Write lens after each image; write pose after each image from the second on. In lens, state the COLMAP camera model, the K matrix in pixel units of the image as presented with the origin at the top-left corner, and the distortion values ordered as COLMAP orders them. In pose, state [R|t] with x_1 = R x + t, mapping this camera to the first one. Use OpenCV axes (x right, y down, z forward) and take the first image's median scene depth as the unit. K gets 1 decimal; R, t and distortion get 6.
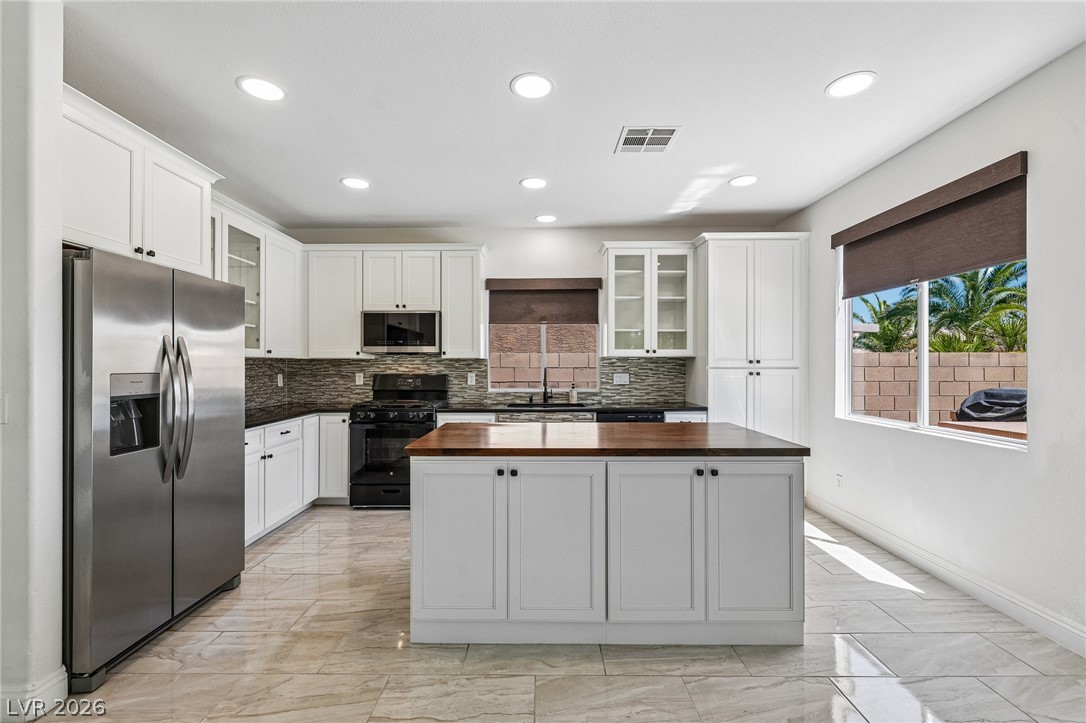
lens RADIAL K [[454.6, 0, 535.5], [0, 454.6, 364.6], [0, 0, 1]] dist [-0.000068, -0.000193]
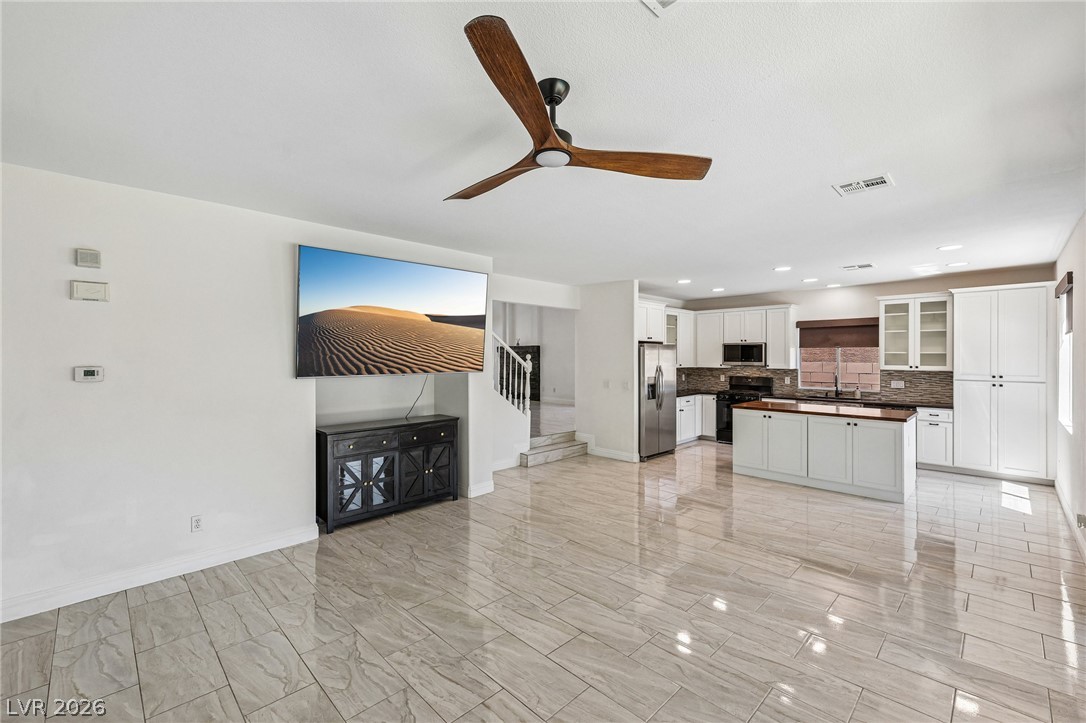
lens RADIAL K [[454.6, 0, 541.0], [0, 454.6, 355.5], [0, 0, 1]] dist [-0.000068, -0.000193]
pose [[0.710676, 0.000594, -0.703519, 0.432114], [-0.001383, 0.999999, -0.000554, -0.064150], [0.703518, 0.001367, 0.710676, -0.929040]]
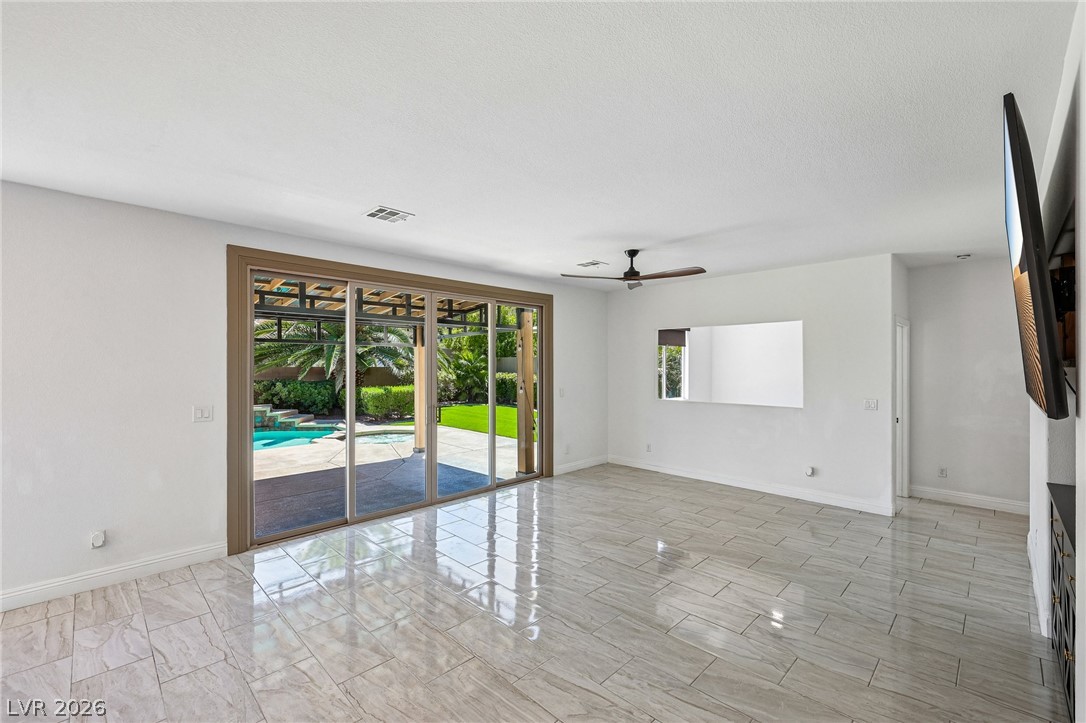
lens RADIAL K [[462.8, 0, 535.2], [0, 462.8, 364.2], [0, 0, 1]] dist [-0.002982, 0.001085]
pose [[-0.709358, -0.000873, 0.704848, -0.452412], [-0.001267, 0.999999, -0.000036, -0.063410], [-0.704847, -0.000918, -0.709358, 0.290948]]
